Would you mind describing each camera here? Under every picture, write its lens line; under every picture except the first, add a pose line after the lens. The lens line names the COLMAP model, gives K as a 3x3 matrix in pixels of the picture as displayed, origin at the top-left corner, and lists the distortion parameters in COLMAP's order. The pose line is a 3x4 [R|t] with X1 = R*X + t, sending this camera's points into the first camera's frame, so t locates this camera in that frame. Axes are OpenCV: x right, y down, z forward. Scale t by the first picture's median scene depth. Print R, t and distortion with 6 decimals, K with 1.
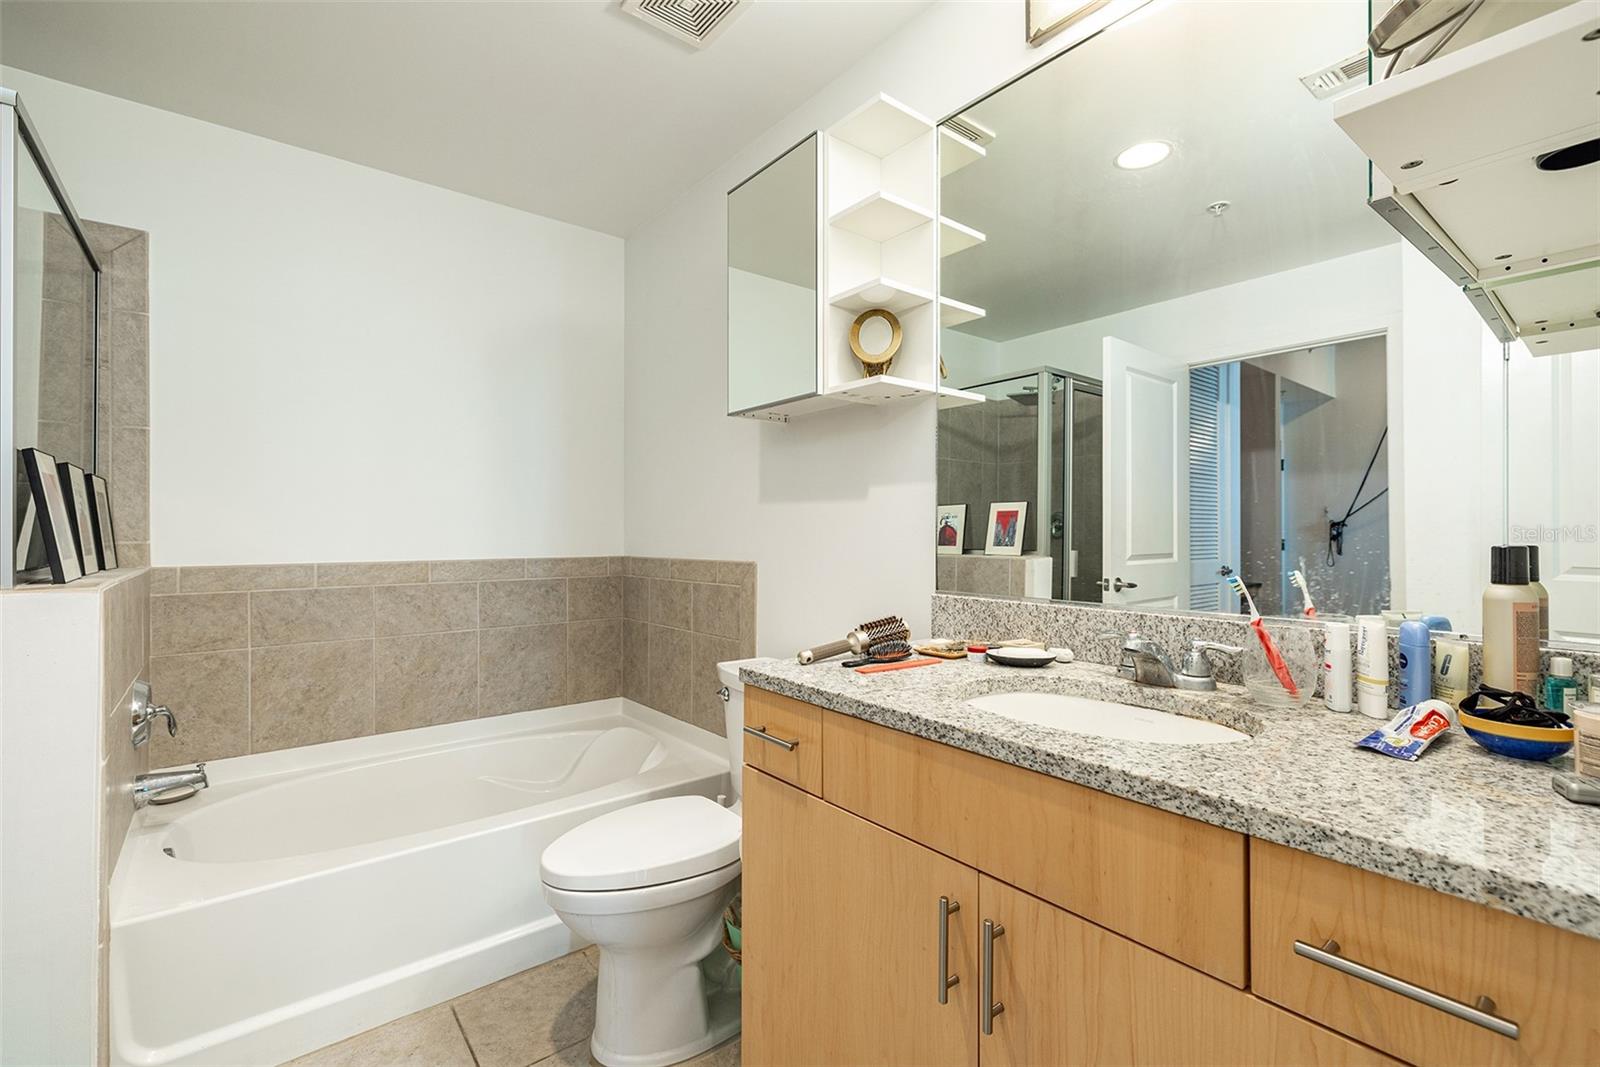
lens RADIAL K [[681.1, 0, 789.3], [0, 681.1, 522.7], [0, 0, 1]] dist [0.001505, 0.000334]
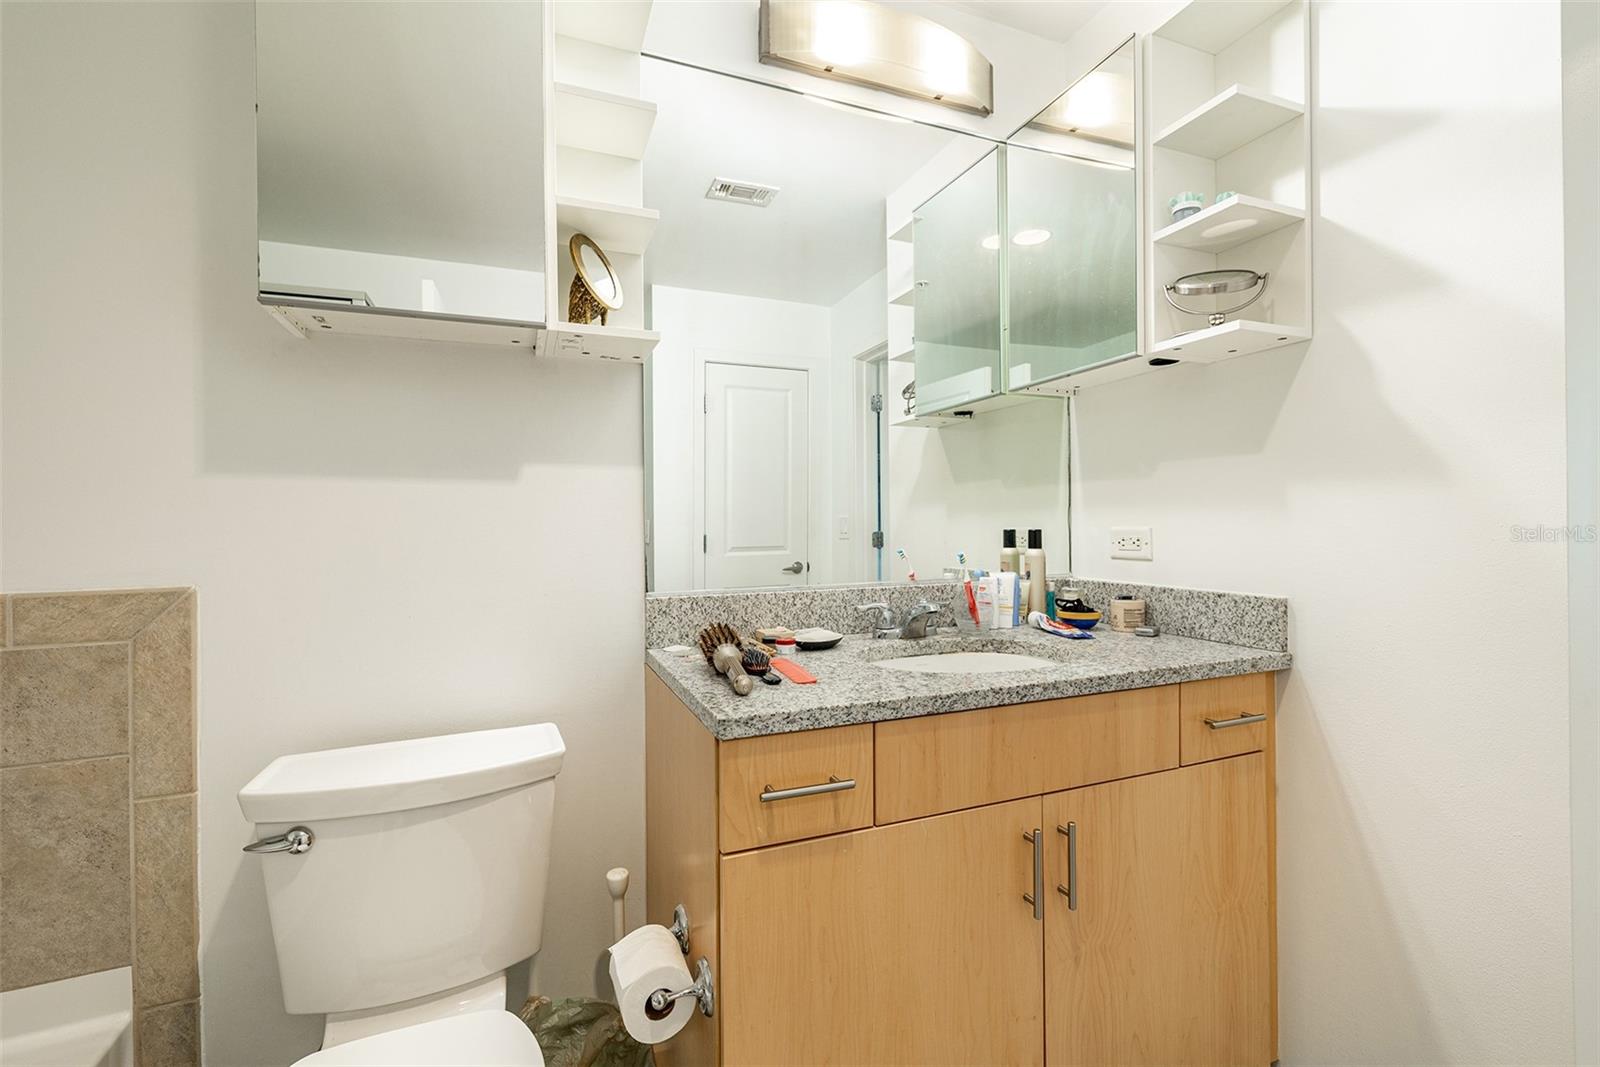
lens RADIAL K [[681.1, 0, 789.3], [0, 681.1, 522.7], [0, 0, 1]] dist [0.001505, 0.000334]
pose [[0.302440, 0.003118, 0.953163, -0.420517], [-0.003582, 0.999991, -0.002135, 0.008553], [-0.953162, -0.002769, 0.302448, 0.430708]]
